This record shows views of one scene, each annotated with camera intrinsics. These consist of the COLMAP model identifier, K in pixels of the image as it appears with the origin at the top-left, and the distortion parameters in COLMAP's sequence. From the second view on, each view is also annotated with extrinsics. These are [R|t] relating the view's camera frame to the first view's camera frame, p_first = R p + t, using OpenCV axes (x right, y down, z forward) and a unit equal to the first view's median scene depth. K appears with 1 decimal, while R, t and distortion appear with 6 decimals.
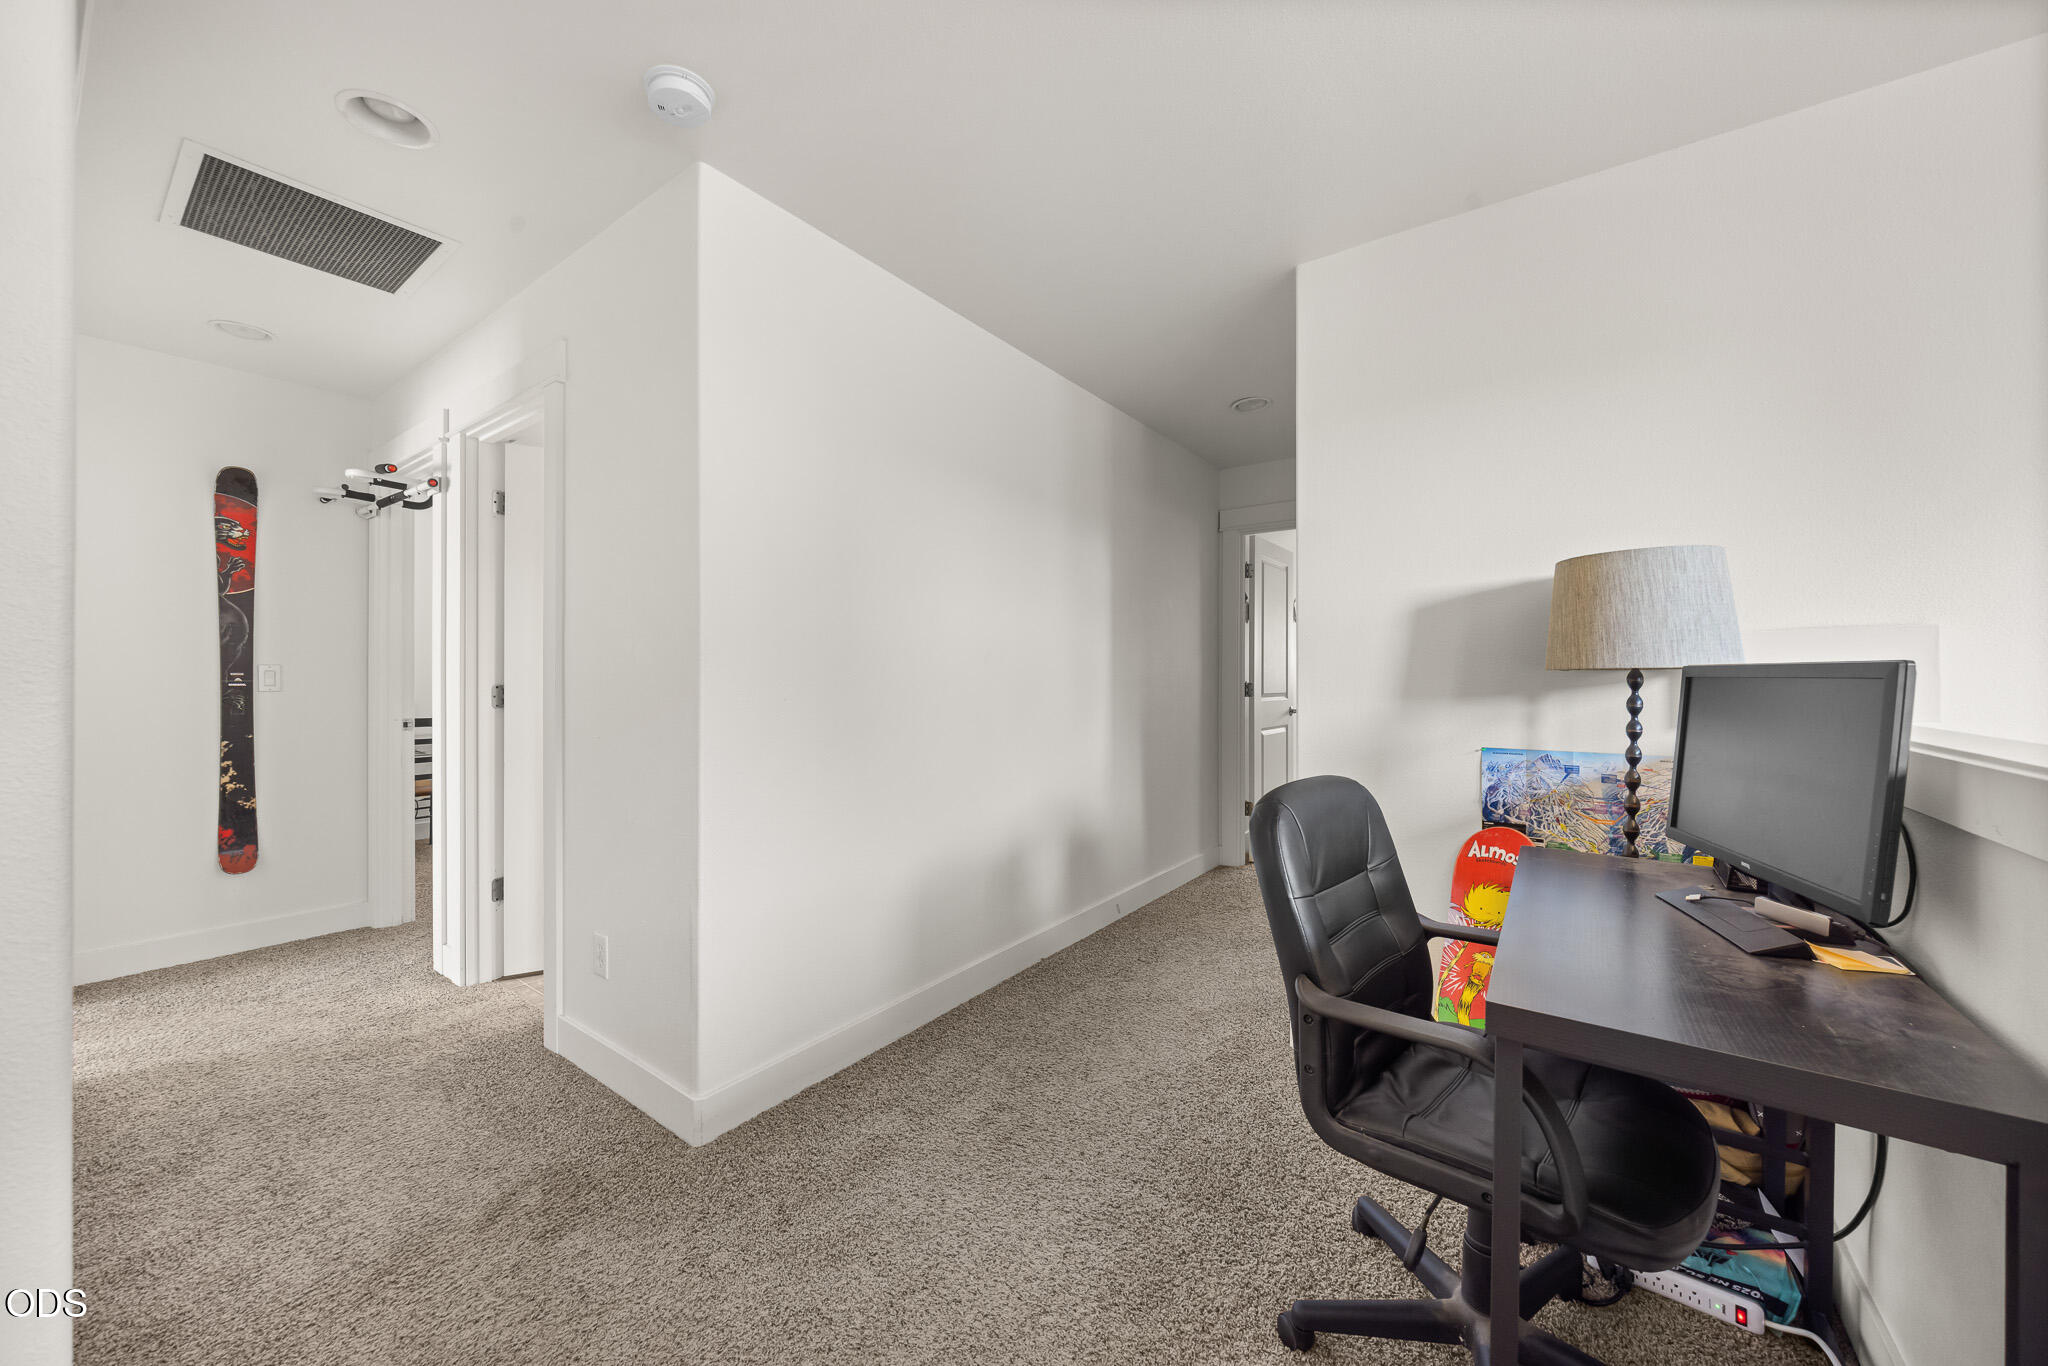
lens RADIAL K [[764.9, 0, 1027.9], [0, 764.9, 676.1], [0, 0, 1]] dist [-0.001422, 0.000046]
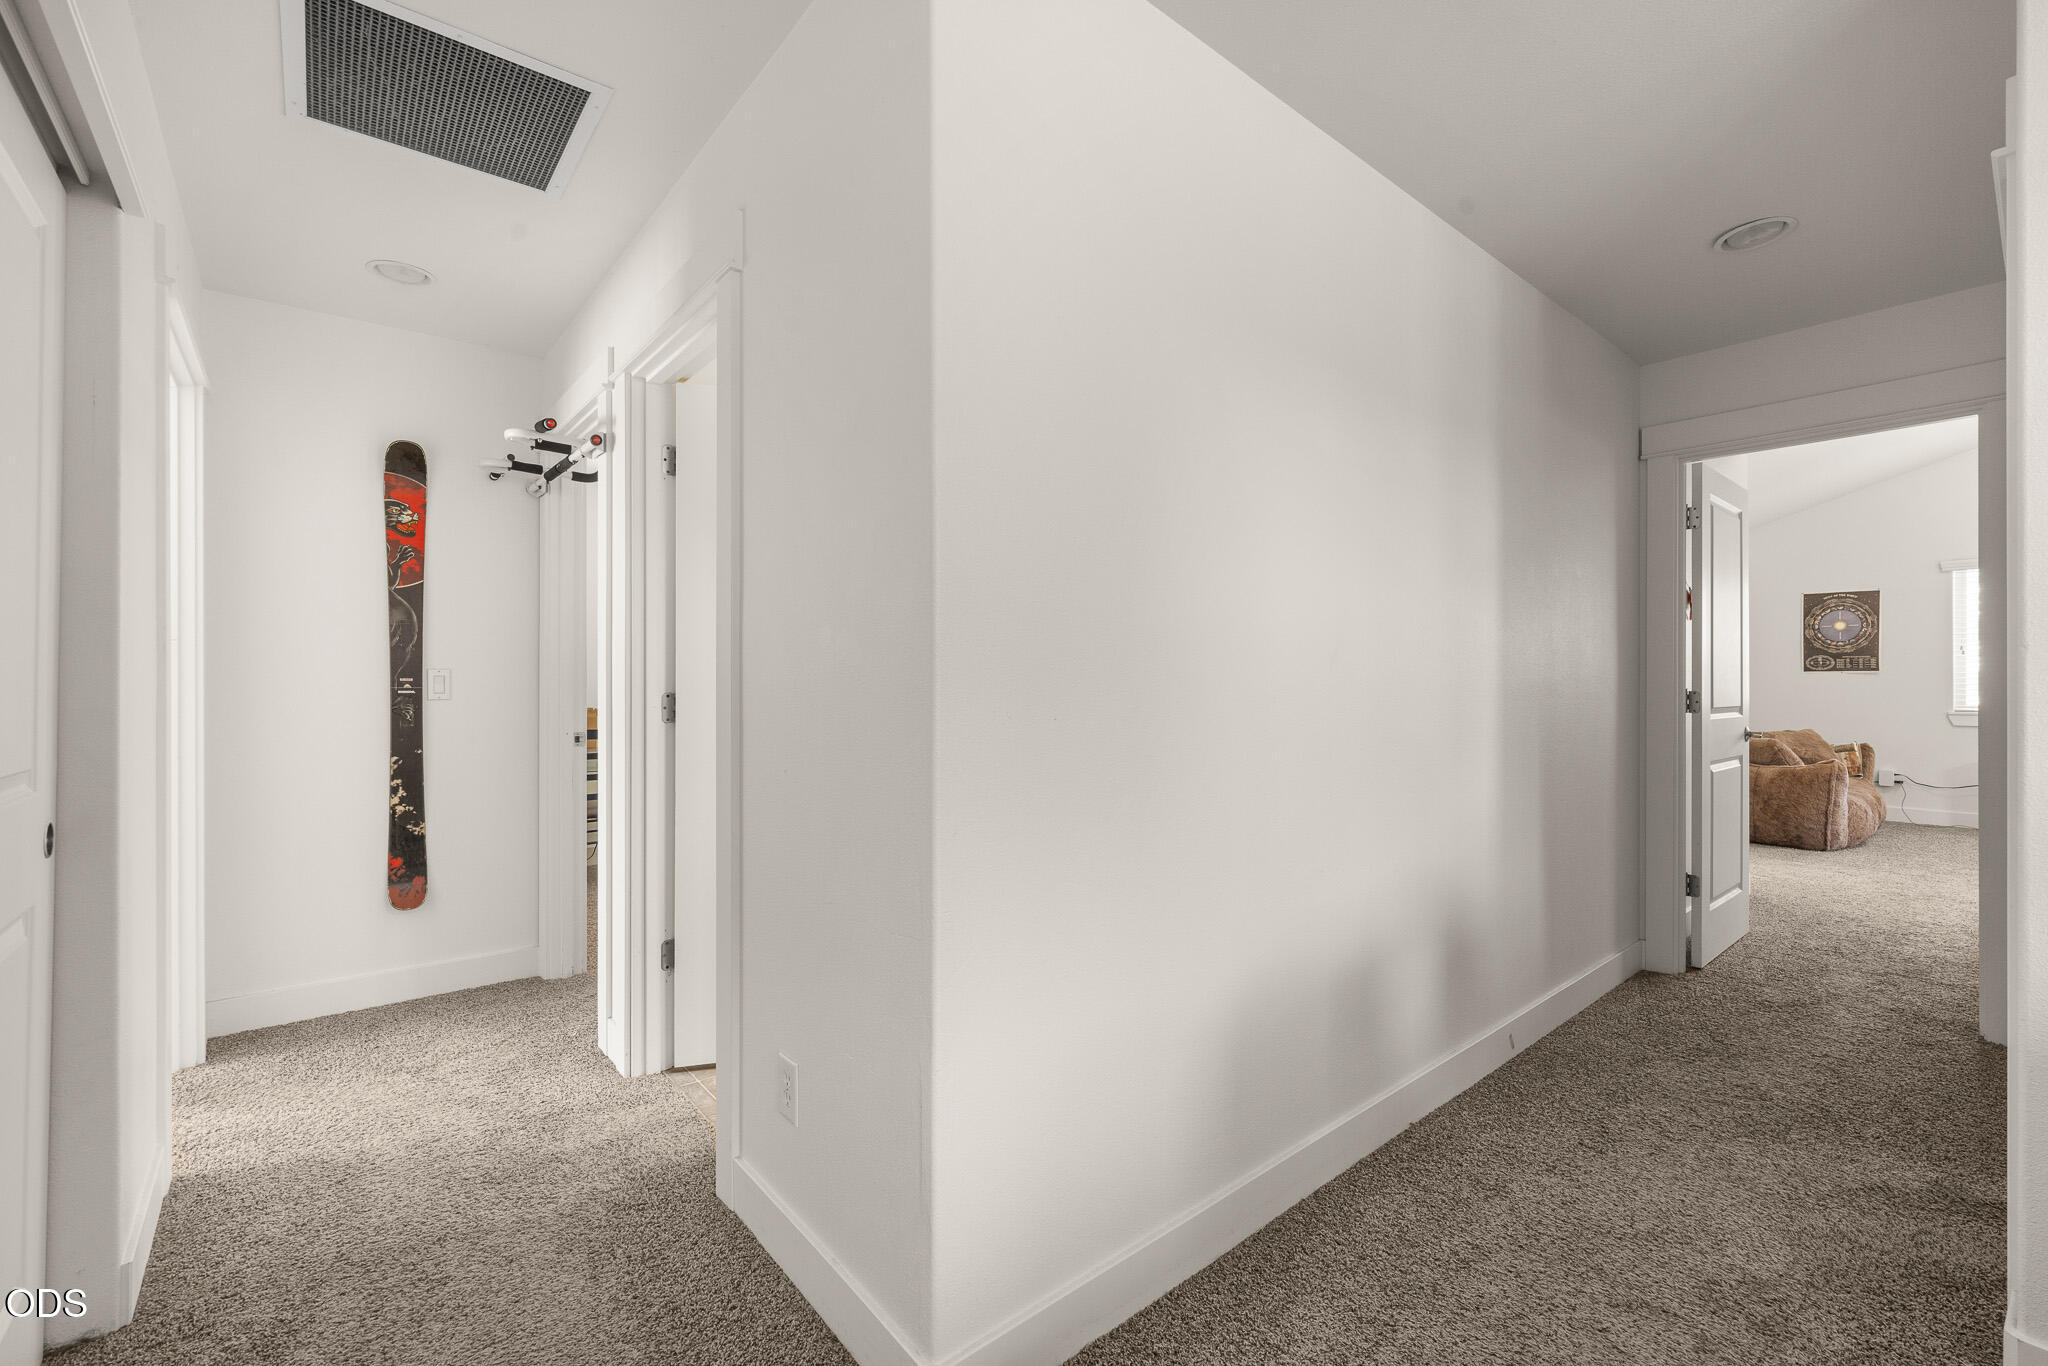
lens RADIAL K [[864.9, 0, 1021.7], [0, 864.9, 679.3], [0, 0, 1]] dist [0.009627, -0.000493]
pose [[0.970780, -0.001254, -0.239969, -0.127048], [0.000883, 0.999998, -0.001651, -0.000765], [0.239970, 0.001391, 0.970779, 0.222201]]
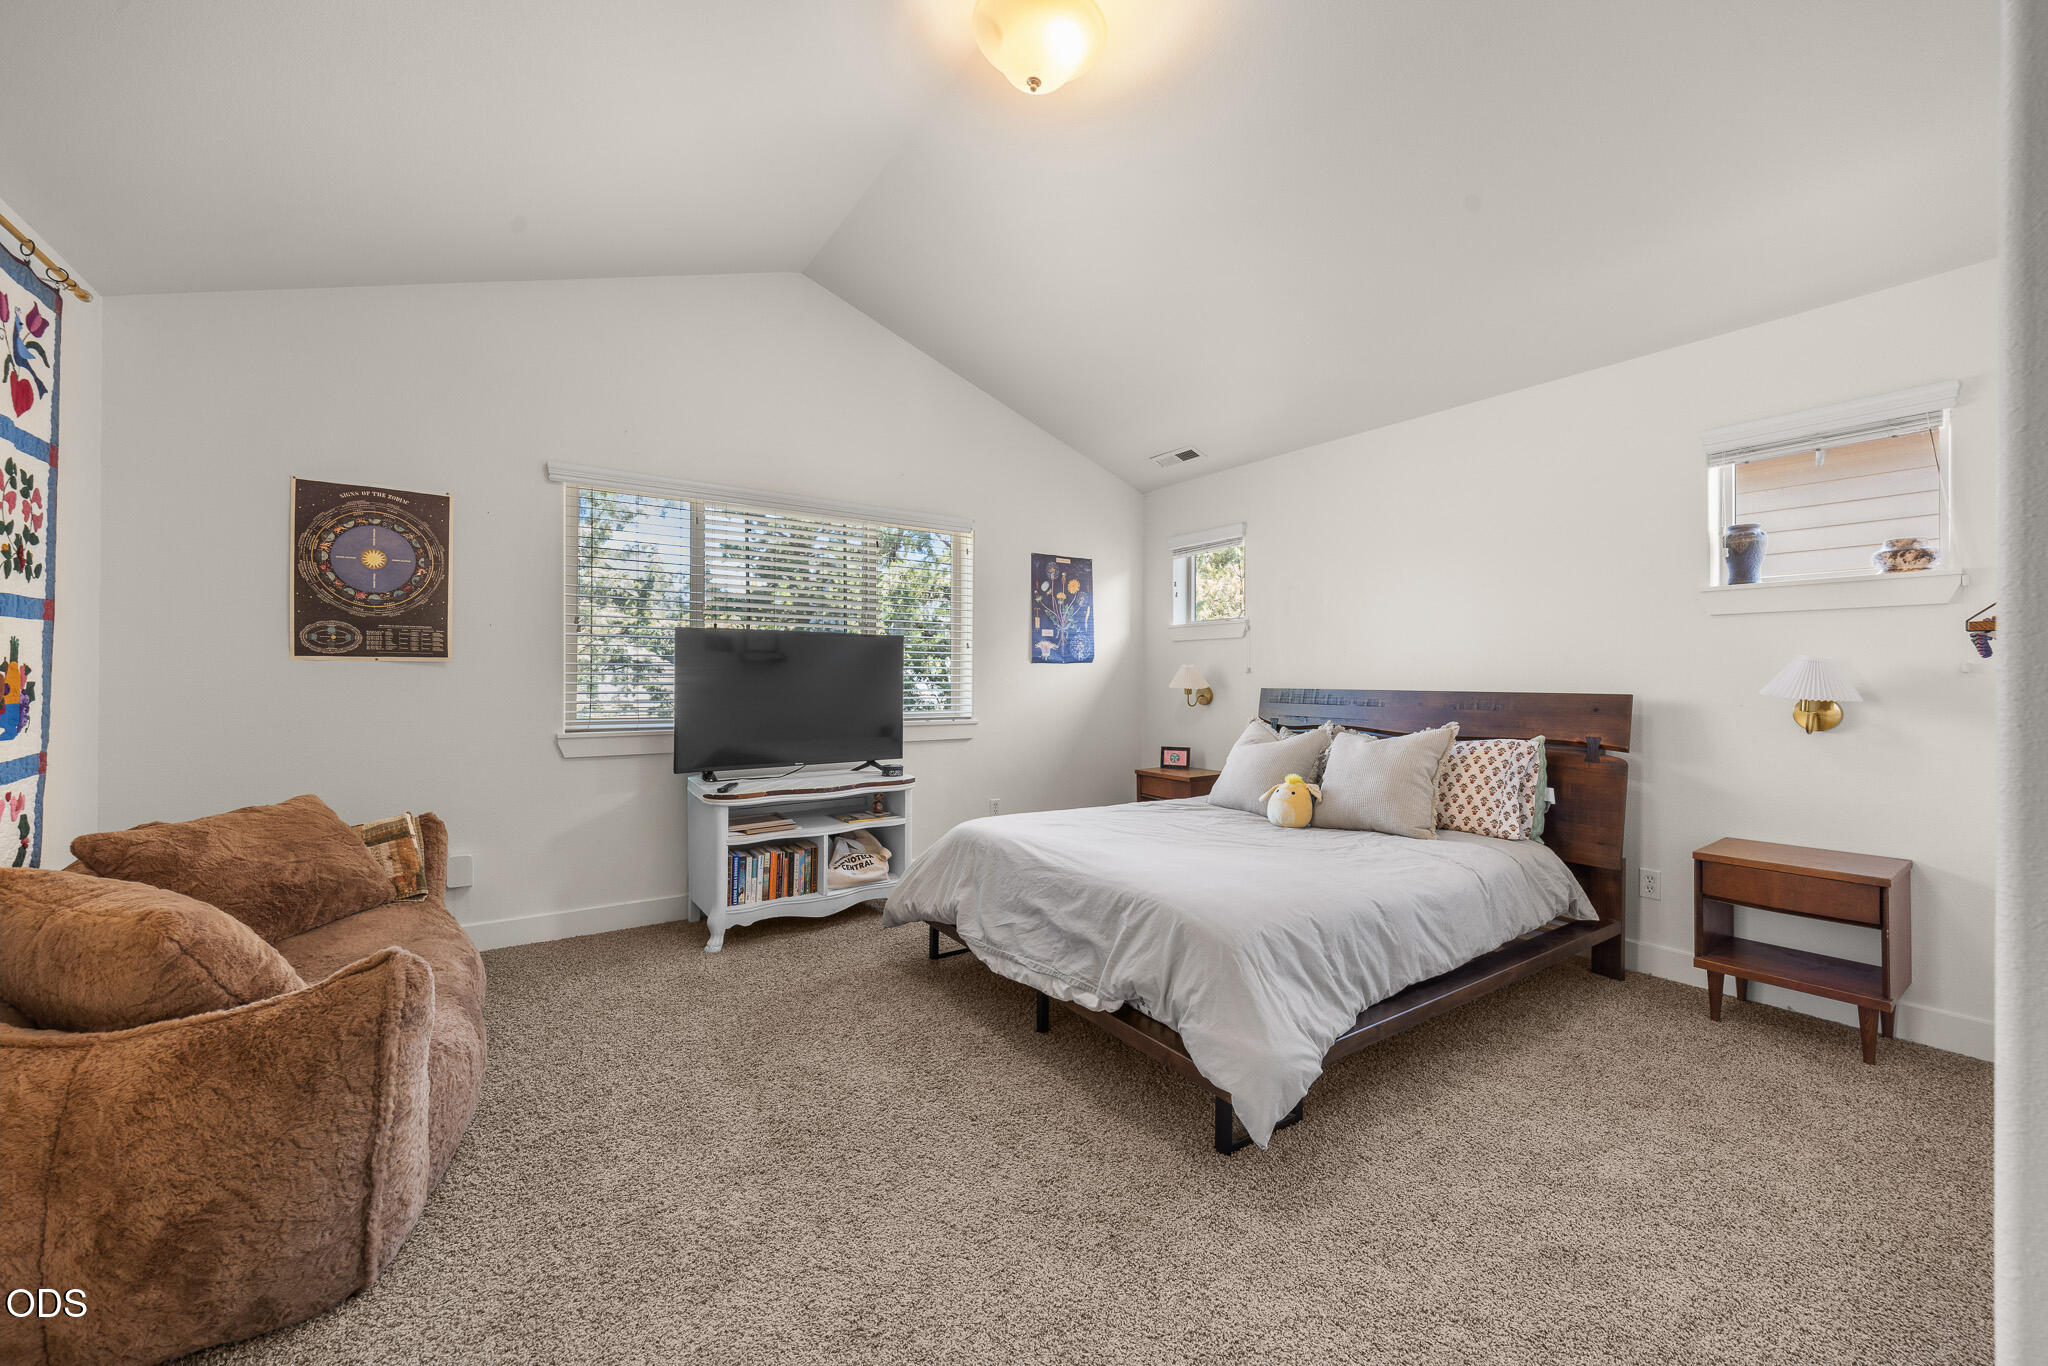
lens RADIAL K [[764.9, 0, 1022.6], [0, 764.9, 678.7], [0, 0, 1]] dist [-0.001422, 0.000046]
pose [[0.318782, 0.004611, 0.947817, 0.318850], [-0.003185, 0.999988, -0.003794, 0.001651], [-0.947823, -0.001809, 0.318792, 1.054255]]
